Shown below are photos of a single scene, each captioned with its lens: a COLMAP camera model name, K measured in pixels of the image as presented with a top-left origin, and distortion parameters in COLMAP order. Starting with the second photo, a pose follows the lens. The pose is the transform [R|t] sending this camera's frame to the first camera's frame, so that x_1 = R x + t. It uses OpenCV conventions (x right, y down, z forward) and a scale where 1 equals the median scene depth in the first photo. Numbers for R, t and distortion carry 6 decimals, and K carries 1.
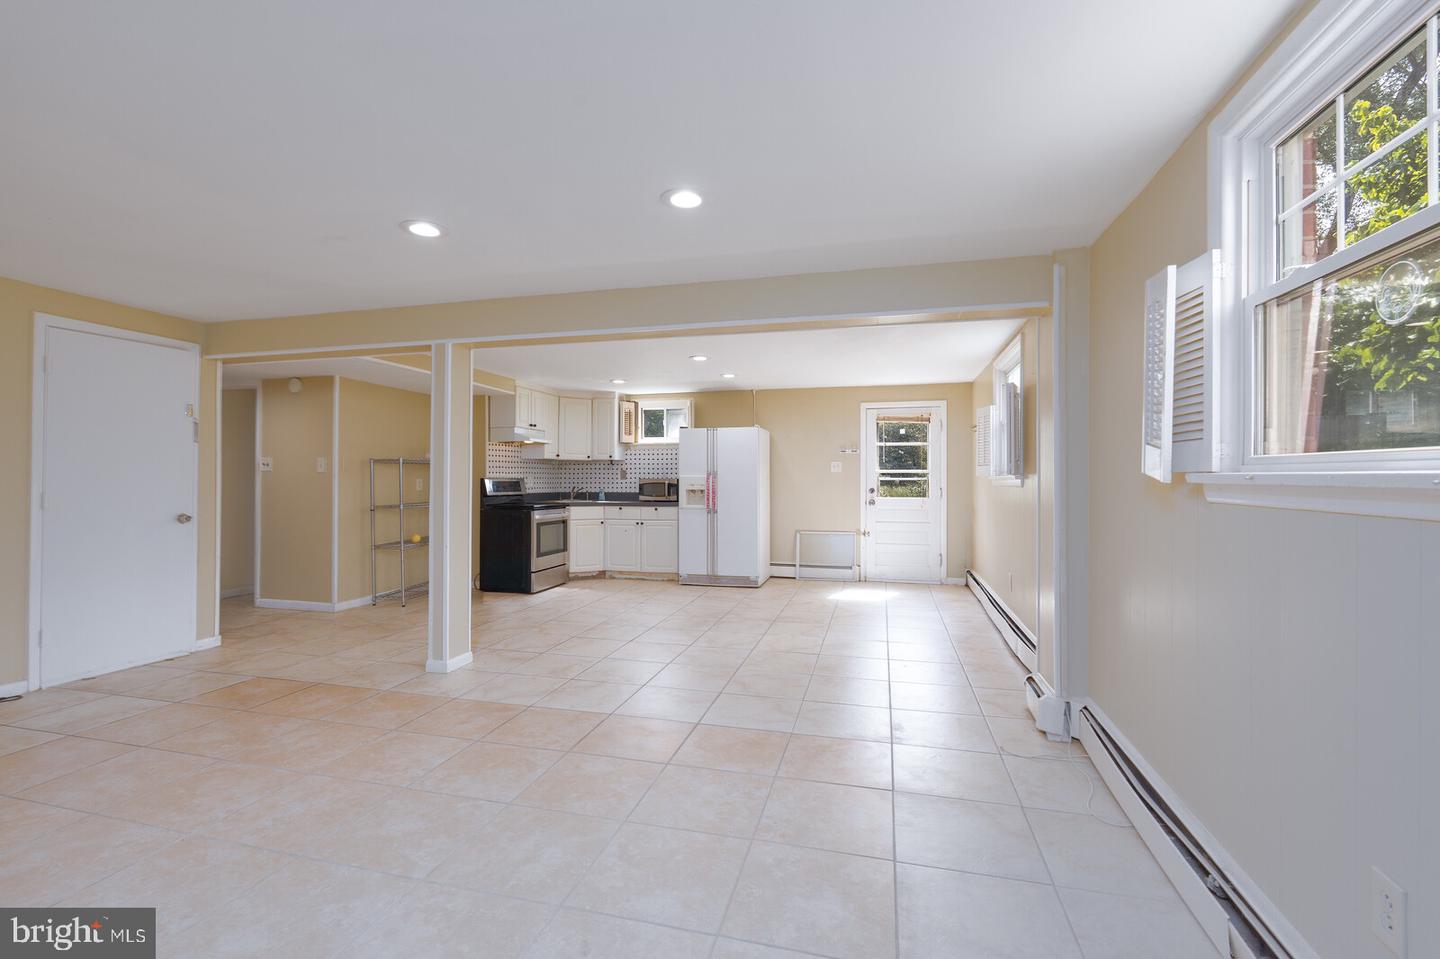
lens RADIAL K [[635.3, 0, 714.9], [0, 635.3, 475.7], [0, 0, 1]] dist [-0.005515, 0.000246]
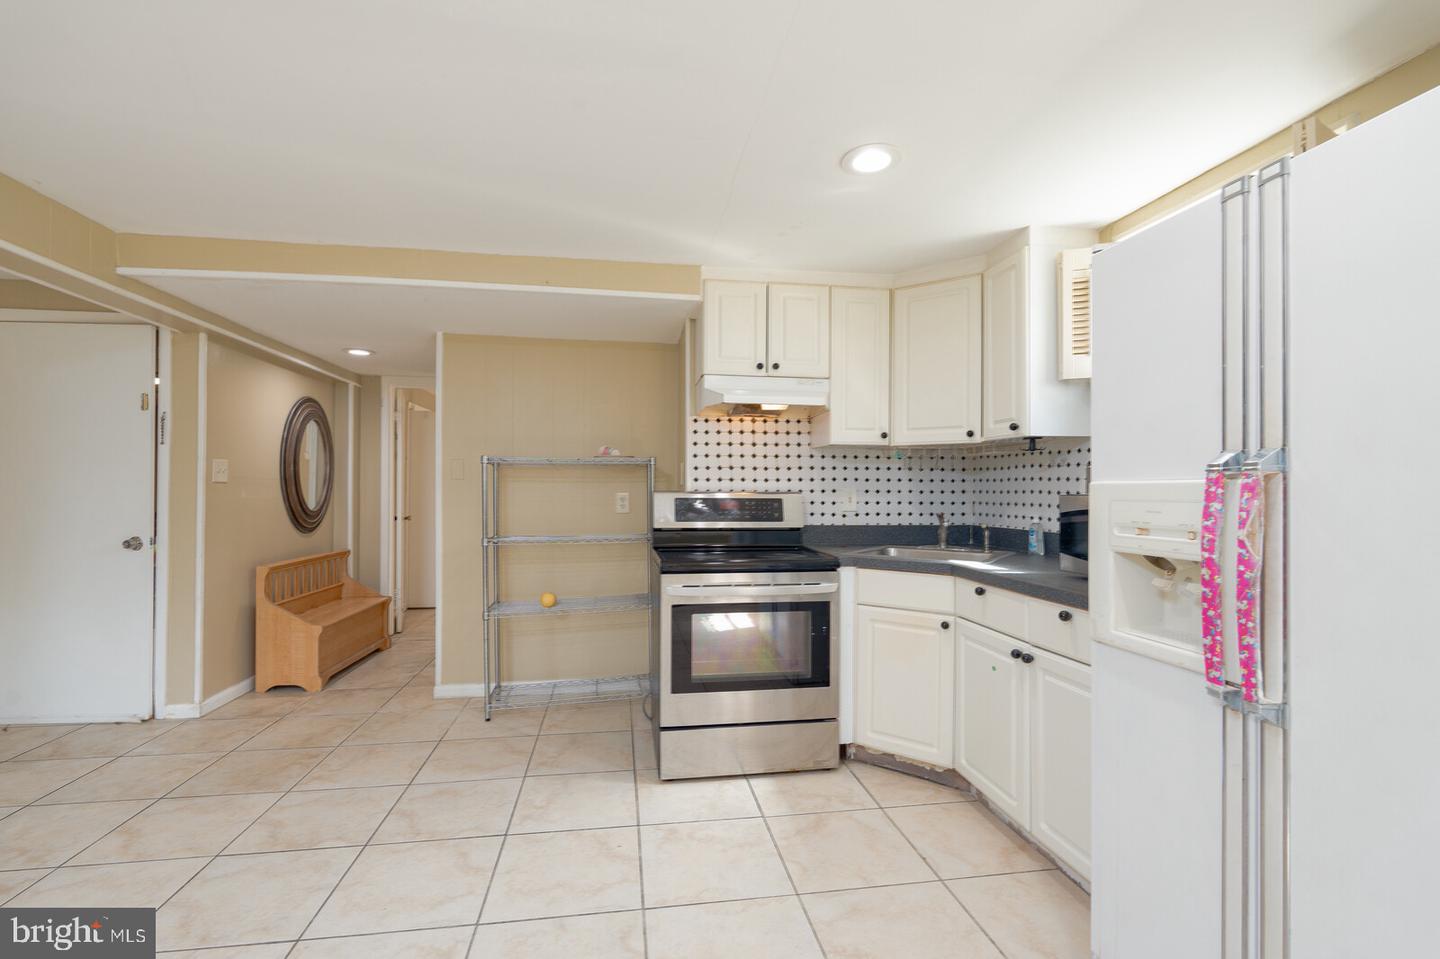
lens RADIAL K [[635.3, 0, 718.9], [0, 635.3, 490.7], [0, 0, 1]] dist [-0.005515, 0.000246]
pose [[0.400995, 0.000116, -0.916080, 0.083108], [0.002158, 0.999997, 0.001071, 0.002561], [0.916077, -0.002406, 0.400994, 0.773726]]
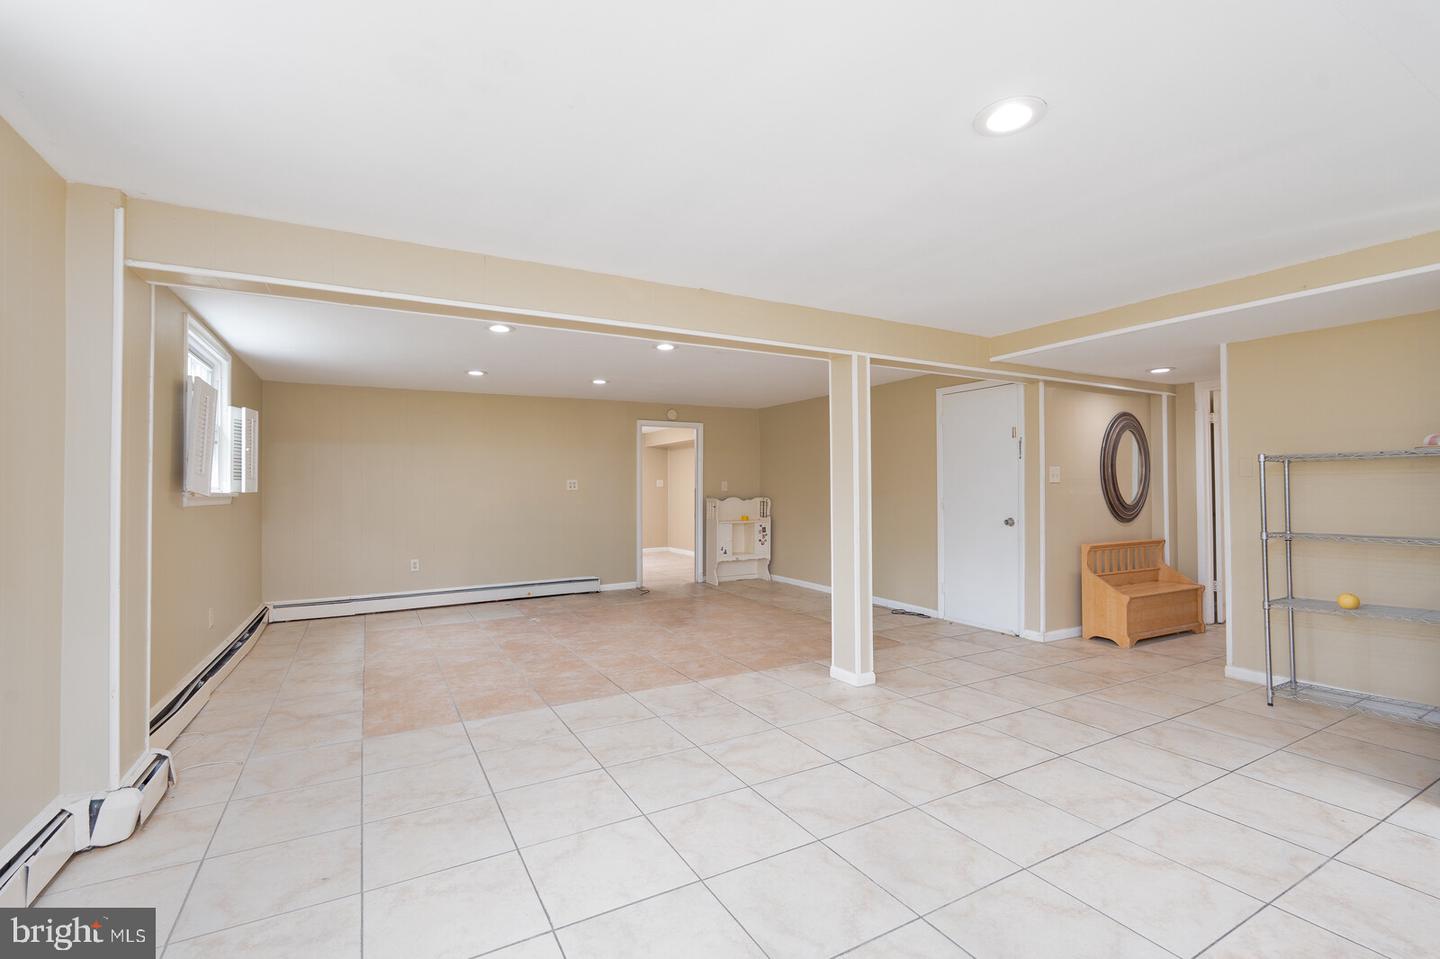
lens RADIAL K [[635.3, 0, 717.8], [0, 635.3, 475.9], [0, 0, 1]] dist [-0.005515, 0.000246]
pose [[-0.719606, -0.011344, -0.694290, 0.233160], [0.008441, 0.999650, -0.025082, 0.002550], [0.694332, -0.023910, -0.719258, 0.861223]]
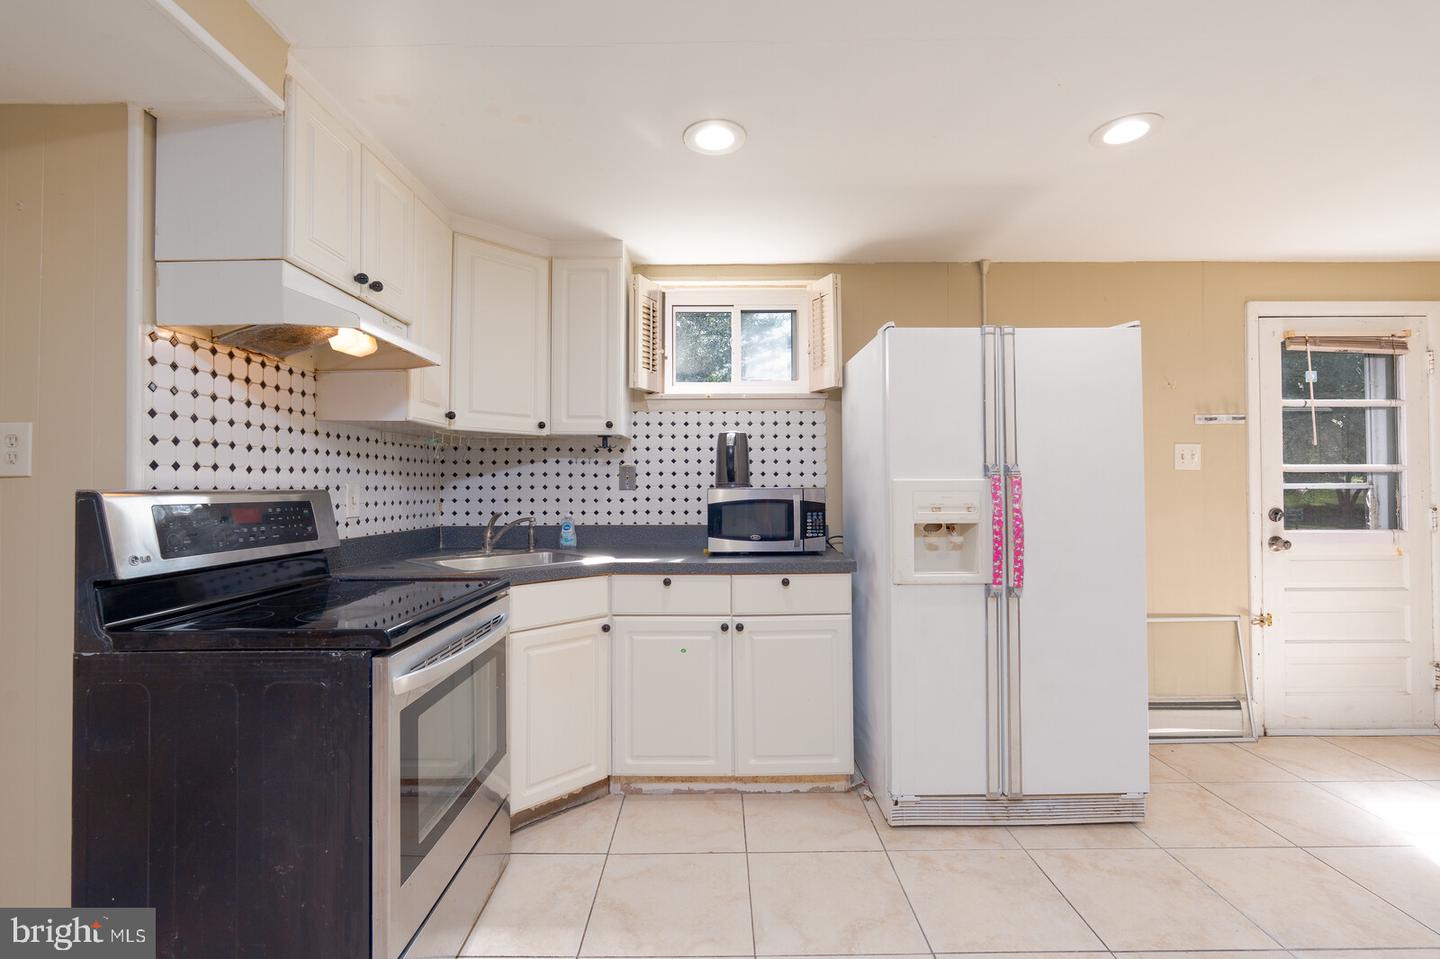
lens RADIAL K [[635.3, 0, 716.8], [0, 635.3, 477.0], [0, 0, 1]] dist [-0.005515, 0.000246]
pose [[0.965579, -0.001330, 0.260107, -0.210769], [0.003351, 0.999968, -0.007325, 0.001093], [-0.260088, 0.007945, 0.965552, 0.694018]]
